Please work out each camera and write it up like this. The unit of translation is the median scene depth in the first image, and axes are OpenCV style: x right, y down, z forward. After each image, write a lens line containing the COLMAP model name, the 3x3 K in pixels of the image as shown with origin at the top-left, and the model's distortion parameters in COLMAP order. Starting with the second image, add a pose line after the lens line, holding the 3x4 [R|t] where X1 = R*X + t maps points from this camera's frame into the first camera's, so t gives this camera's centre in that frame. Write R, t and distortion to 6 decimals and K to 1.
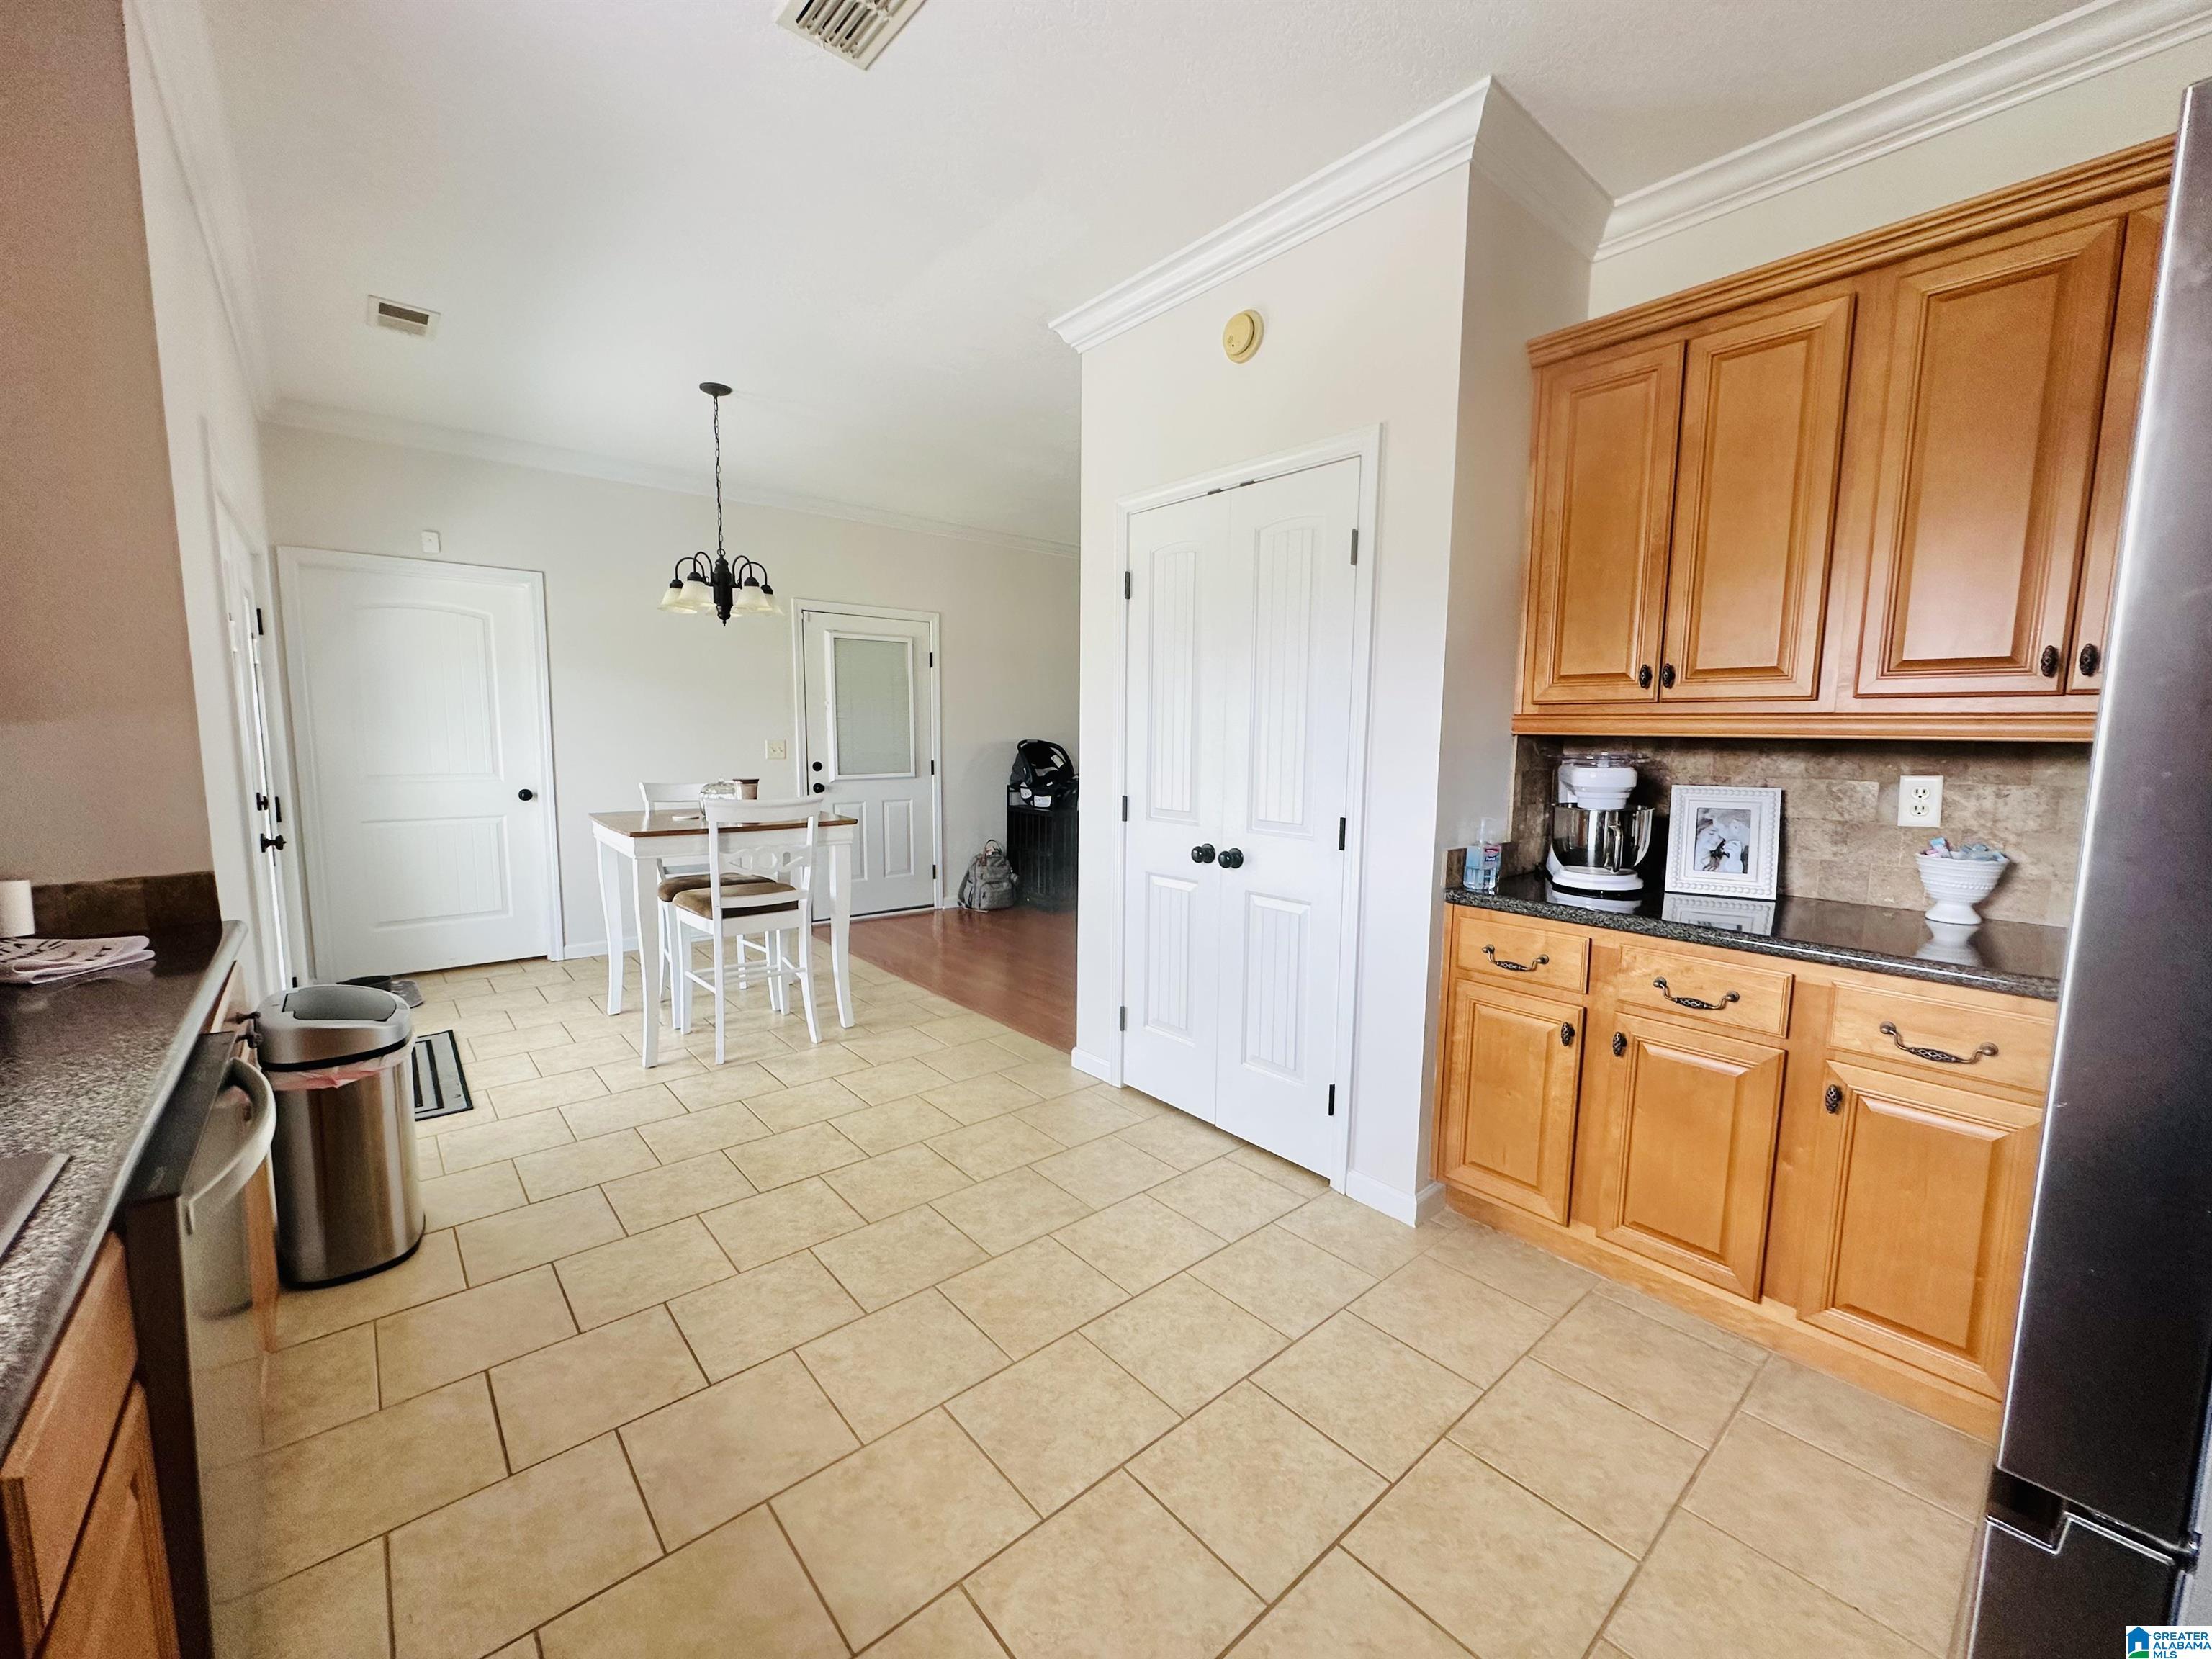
lens RADIAL K [[891.5, 0, 1109.1], [0, 891.5, 832.5], [0, 0, 1]] dist [-0.006131, 0.000102]
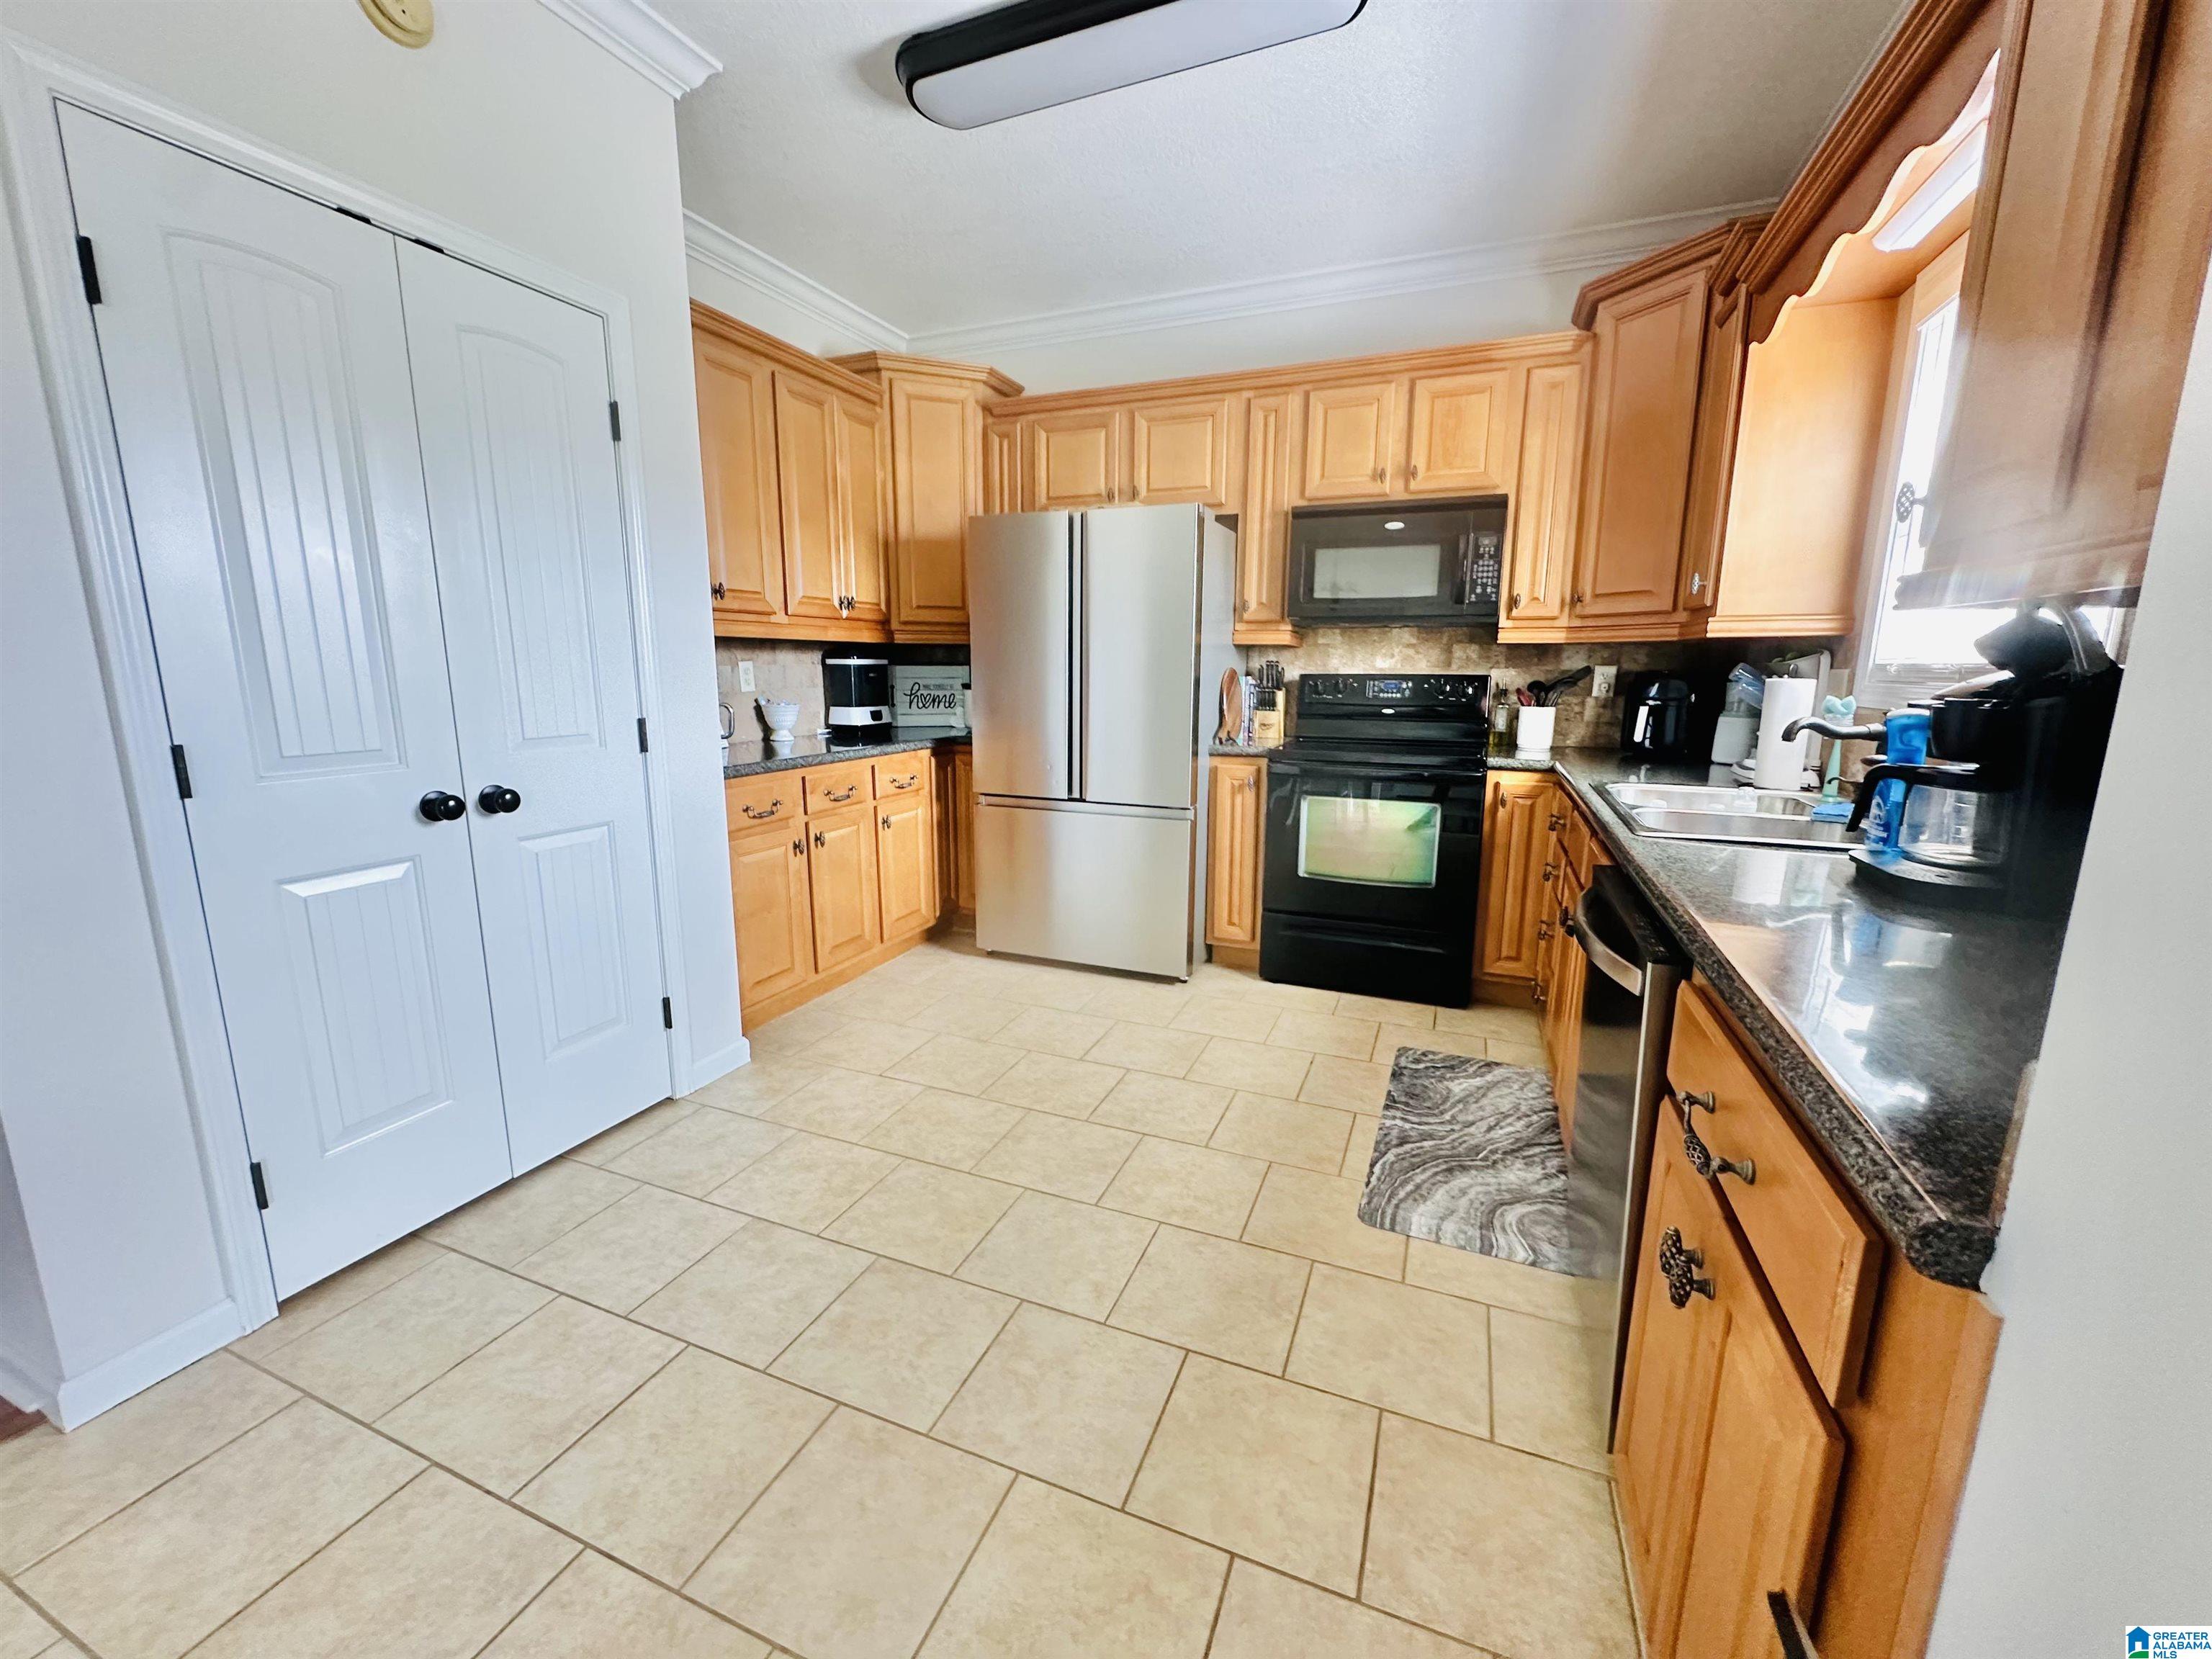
lens RADIAL K [[891.5, 0, 1109.1], [0, 891.5, 832.5], [0, 0, 1]] dist [-0.006131, 0.000102]
pose [[-0.460481, -0.176723, 0.869900, -0.924646], [0.095822, 0.964359, 0.246636, -0.096896], [-0.882482, 0.196927, -0.427135, 1.133220]]
